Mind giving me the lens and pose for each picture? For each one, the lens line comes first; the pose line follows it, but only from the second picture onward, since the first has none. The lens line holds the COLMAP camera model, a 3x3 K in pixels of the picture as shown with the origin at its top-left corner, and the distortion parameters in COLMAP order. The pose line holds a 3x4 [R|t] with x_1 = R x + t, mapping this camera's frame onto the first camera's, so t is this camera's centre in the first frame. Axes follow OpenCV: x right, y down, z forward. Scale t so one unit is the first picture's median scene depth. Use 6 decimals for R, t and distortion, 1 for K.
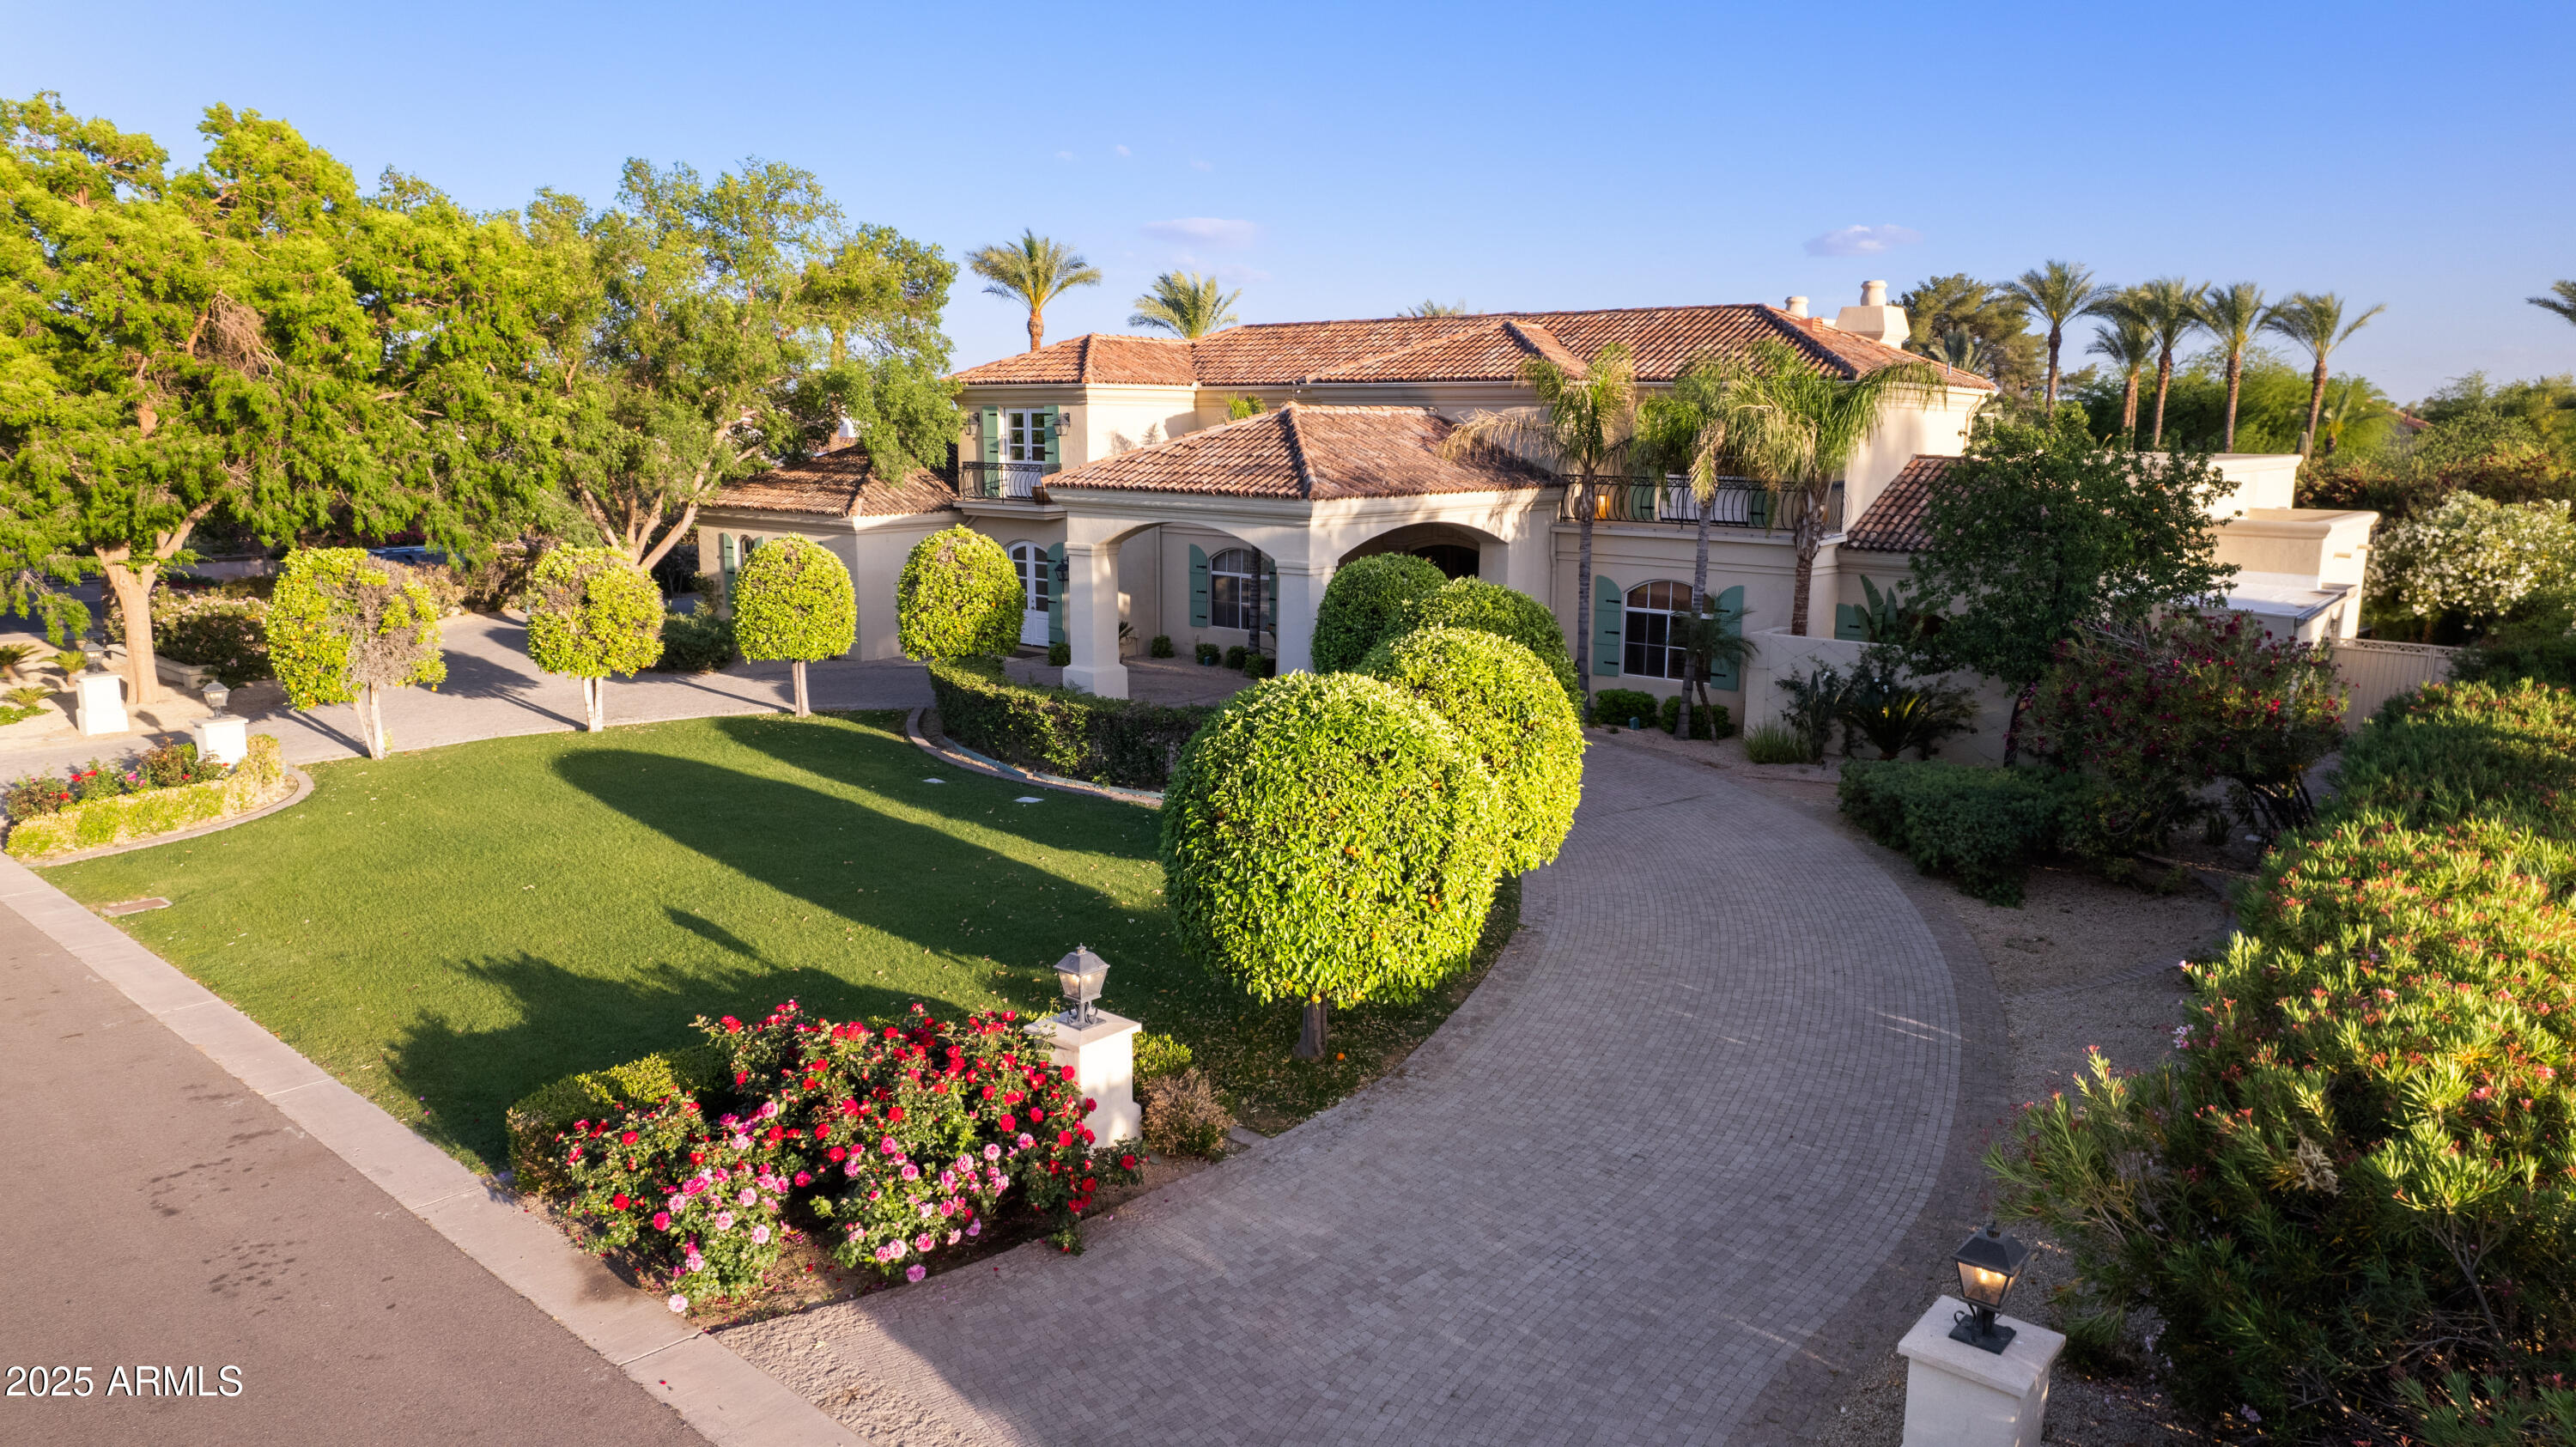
lens RADIAL K [[1517.5, 0, 1288.0], [0, 1517.5, 723.5], [0, 0, 1]] dist [-0.003241, -0.001007]
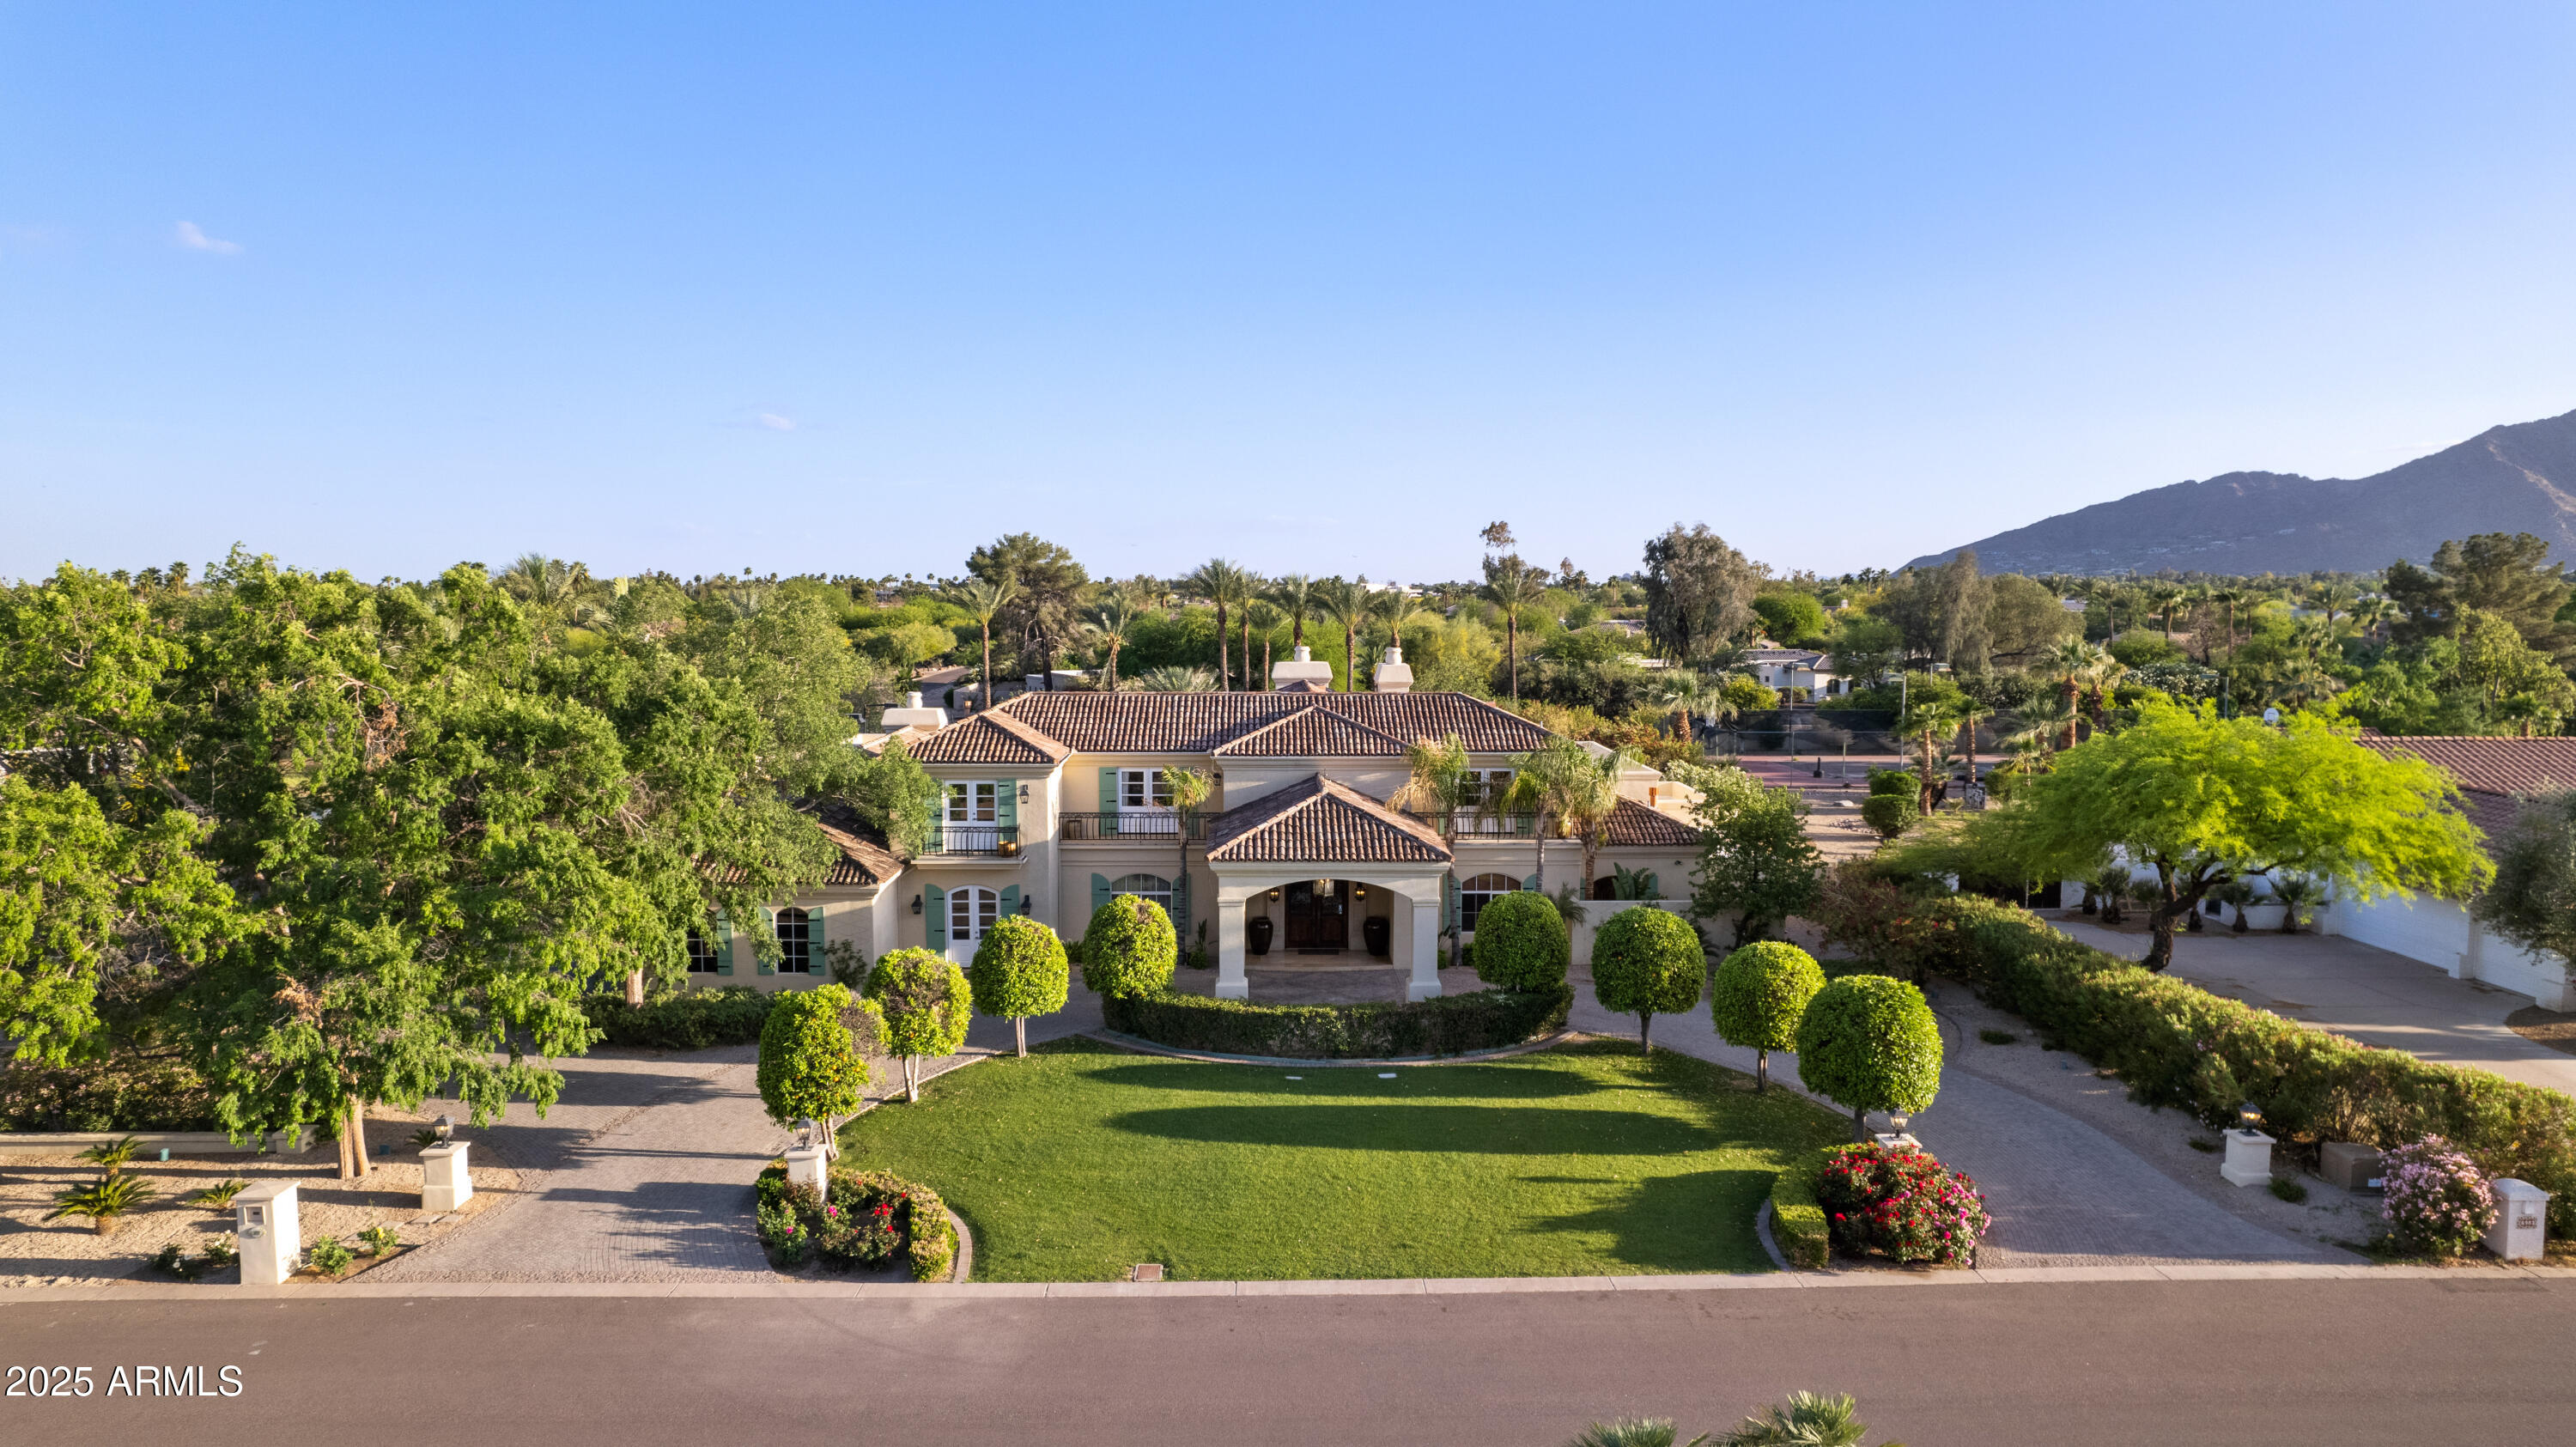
lens RADIAL K [[1517.5, 0, 1288.0], [0, 1517.5, 723.5], [0, 0, 1]] dist [-0.003241, -0.001007]
pose [[0.731955, -0.054735, 0.679151, -0.905514], [0.128949, 0.989883, -0.059197, -0.164233], [-0.669040, 0.130905, 0.731607, -0.077108]]
